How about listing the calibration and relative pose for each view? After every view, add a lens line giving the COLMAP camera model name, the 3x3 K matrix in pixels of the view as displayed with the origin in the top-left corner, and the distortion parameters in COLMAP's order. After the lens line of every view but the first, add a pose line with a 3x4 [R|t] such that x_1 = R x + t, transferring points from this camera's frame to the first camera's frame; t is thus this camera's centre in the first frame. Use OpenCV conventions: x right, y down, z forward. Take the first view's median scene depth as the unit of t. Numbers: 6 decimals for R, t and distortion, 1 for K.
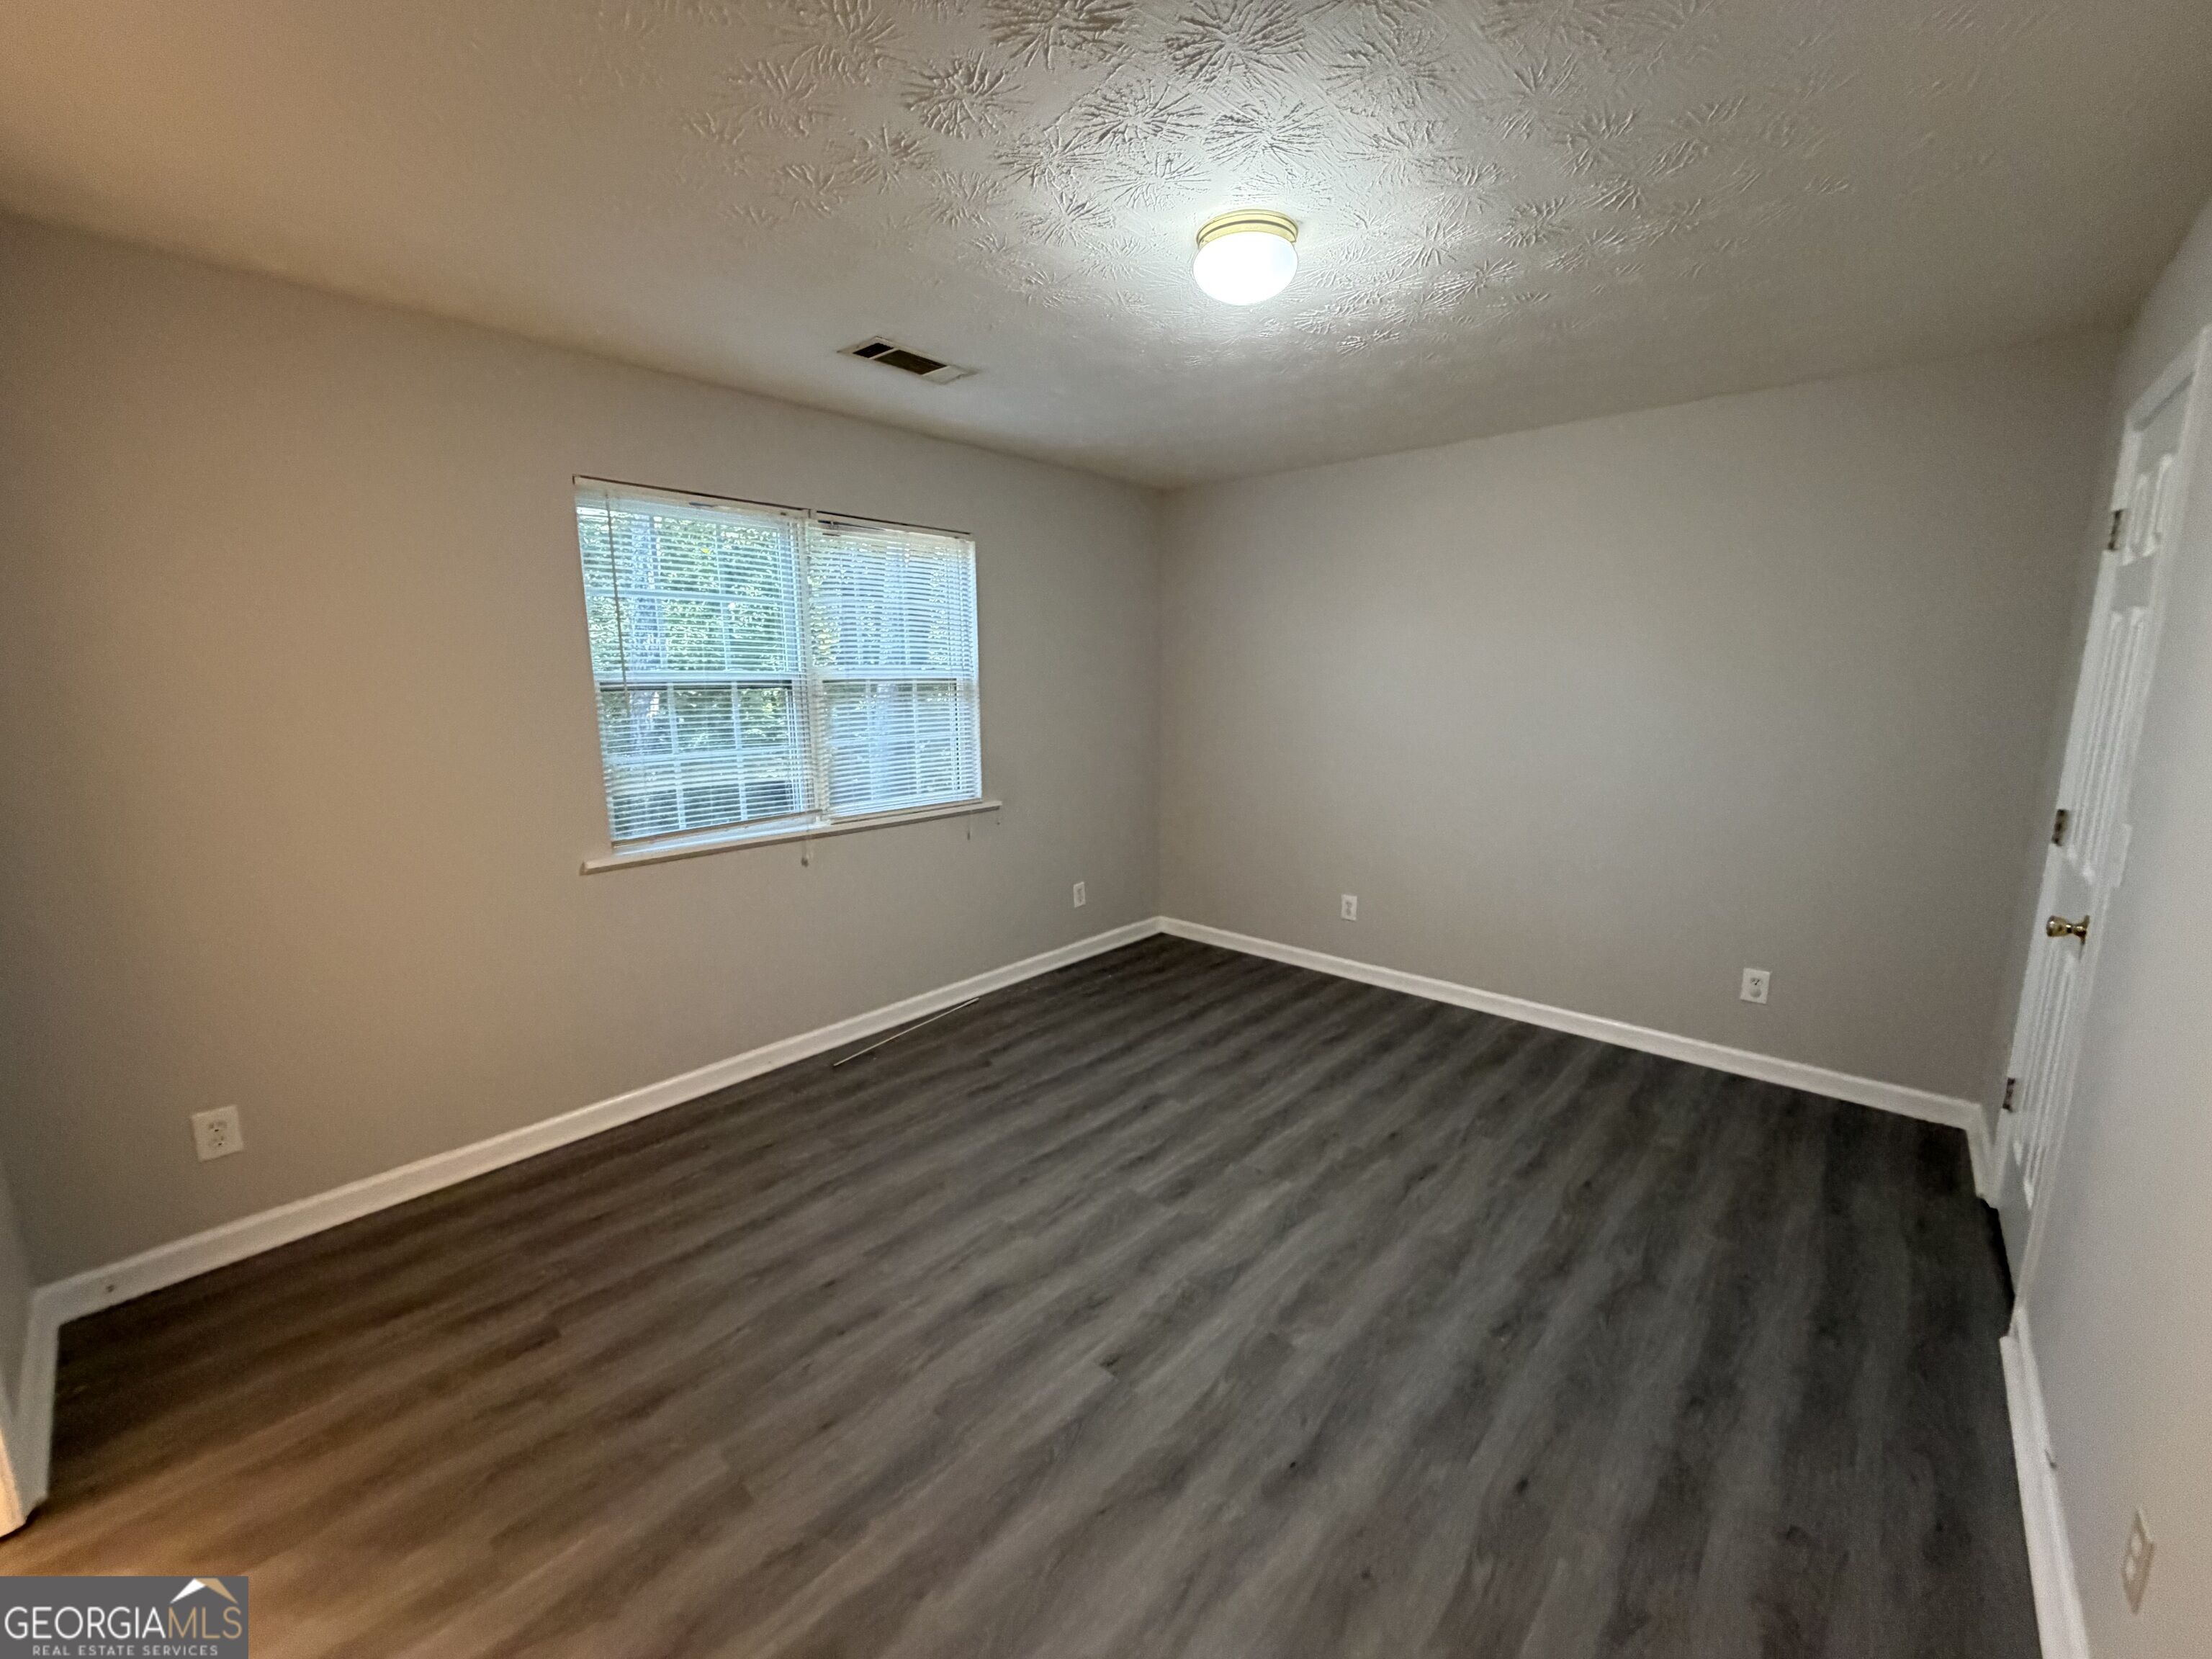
lens RADIAL K [[877.8, 0, 1098.8], [0, 877.8, 828.4], [0, 0, 1]] dist [-0.000354, -0.000383]
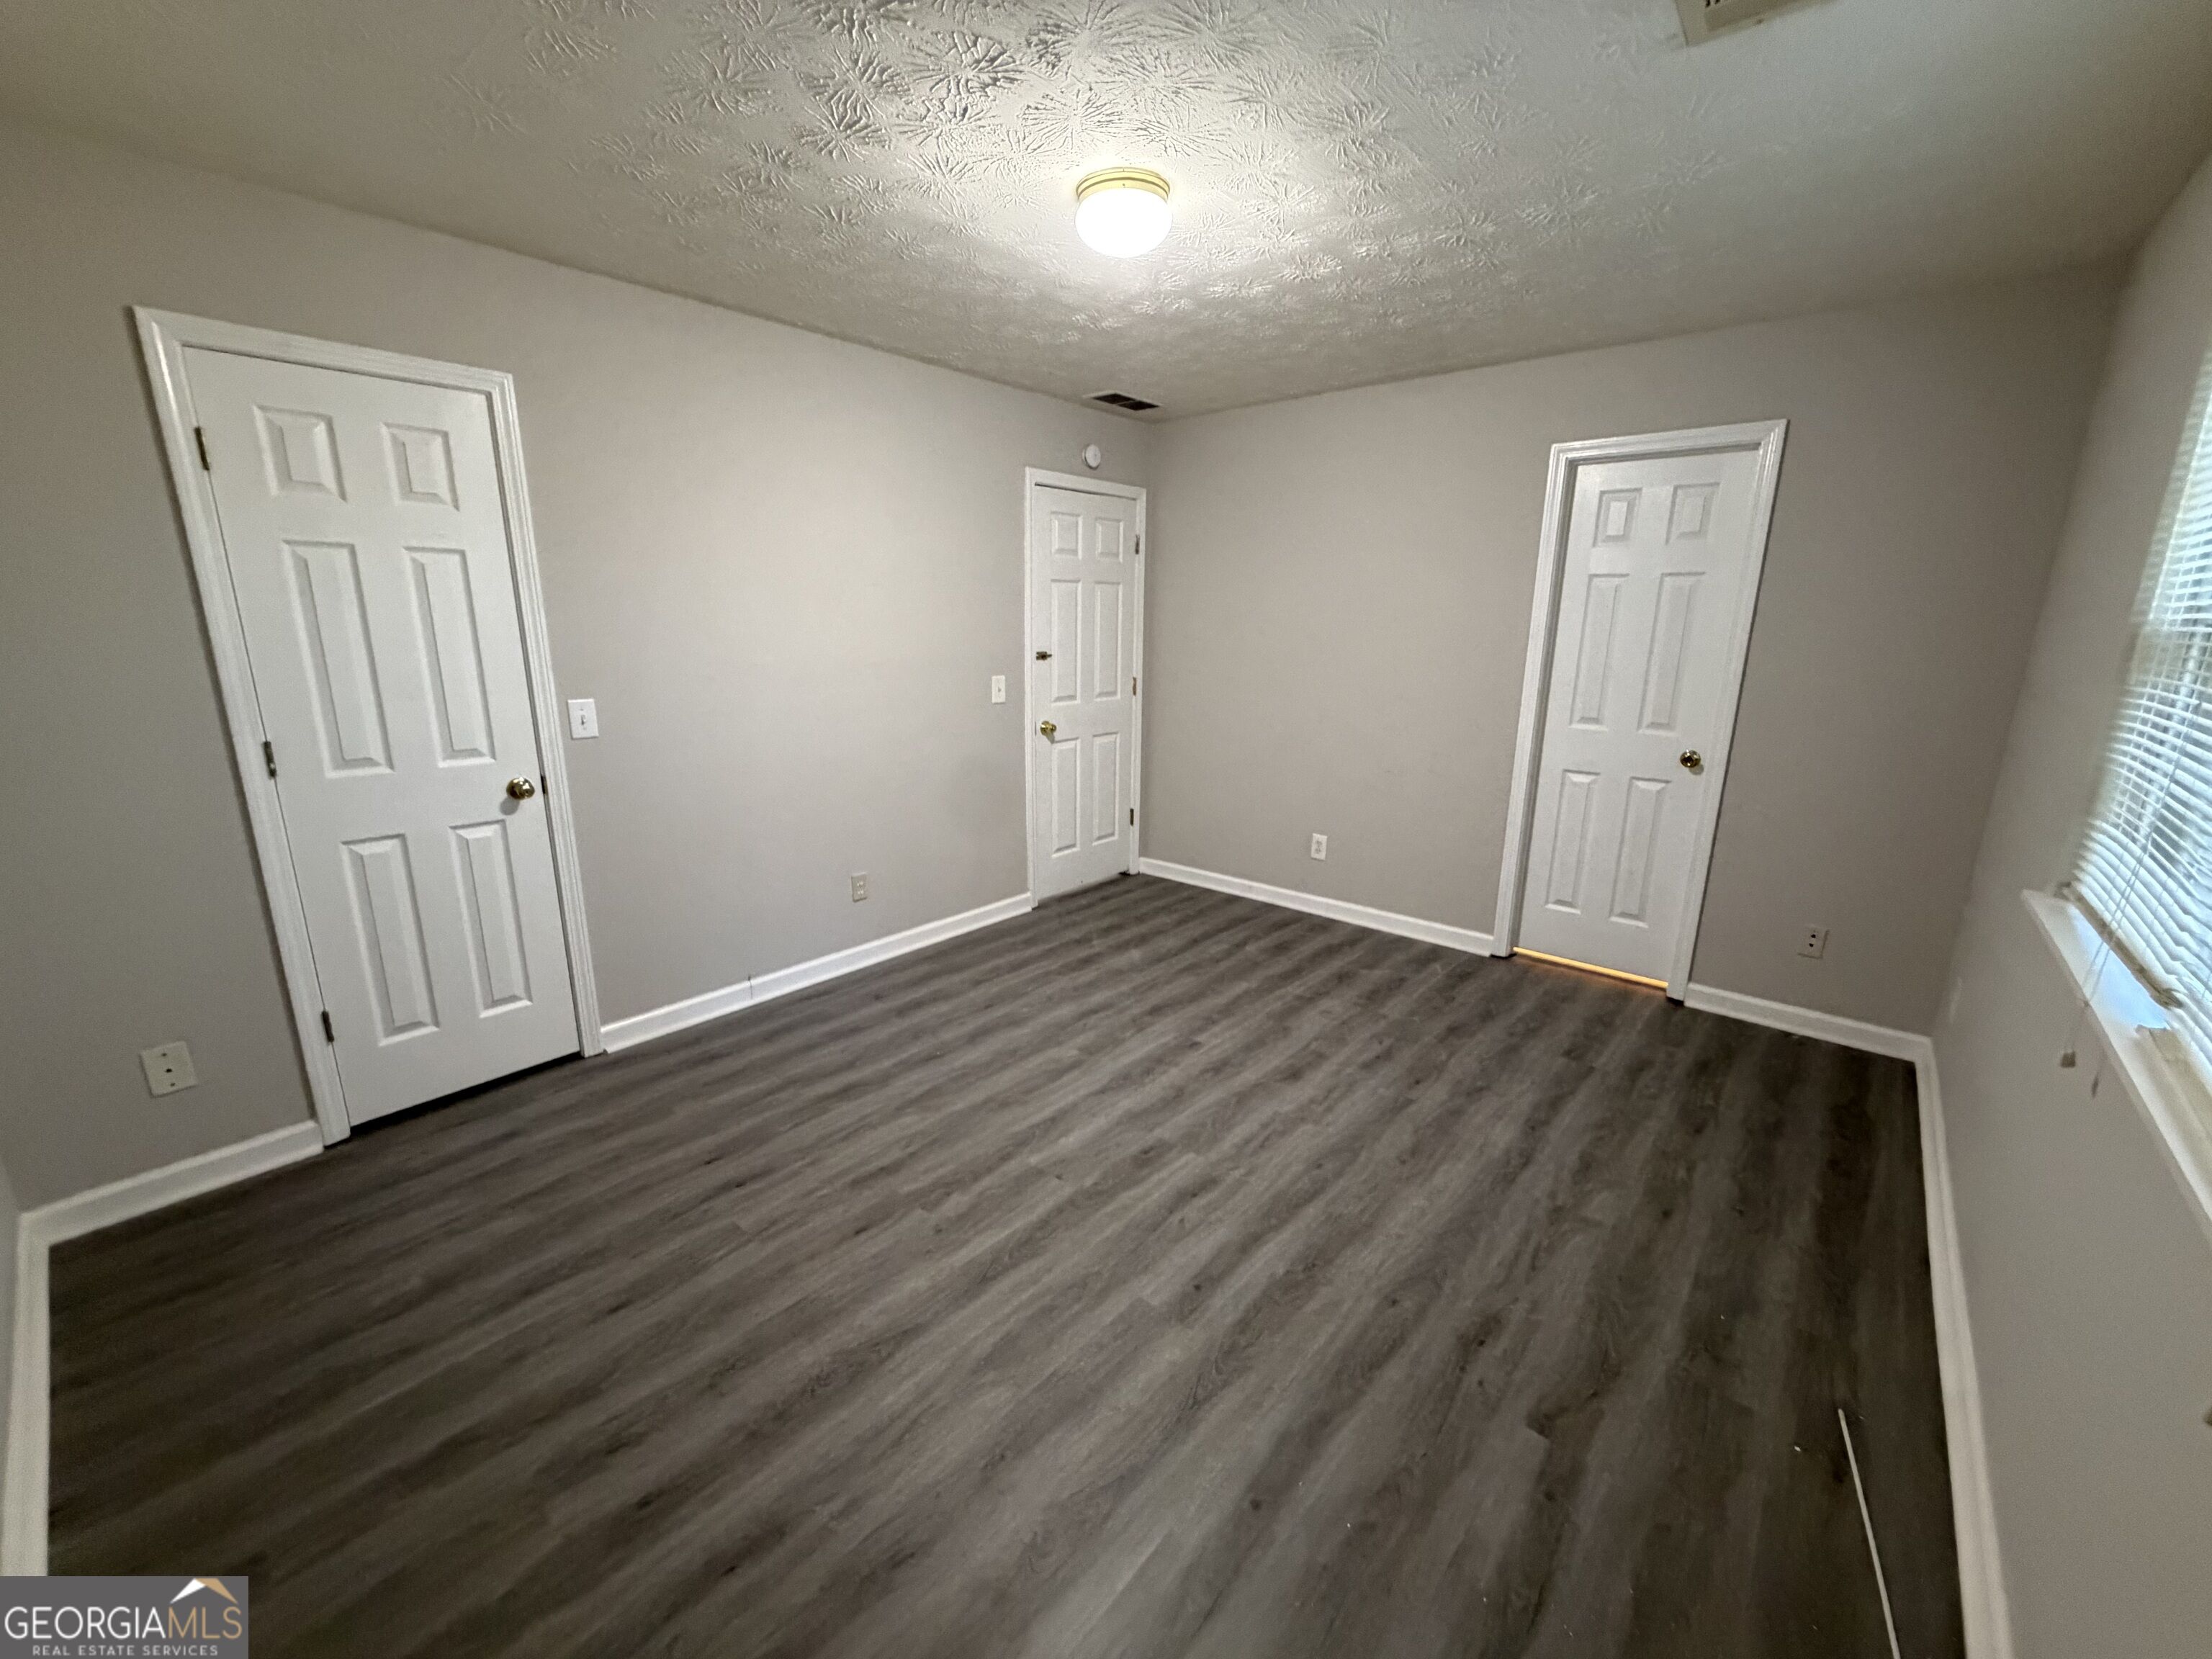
lens RADIAL K [[877.8, 0, 1098.8], [0, 877.8, 828.4], [0, 0, 1]] dist [-0.000354, -0.000383]
pose [[-0.999845, -0.001278, -0.017539, 0.172272], [-0.008180, 0.916699, 0.399494, -0.310443], [0.015567, 0.399576, -0.916568, 1.814608]]
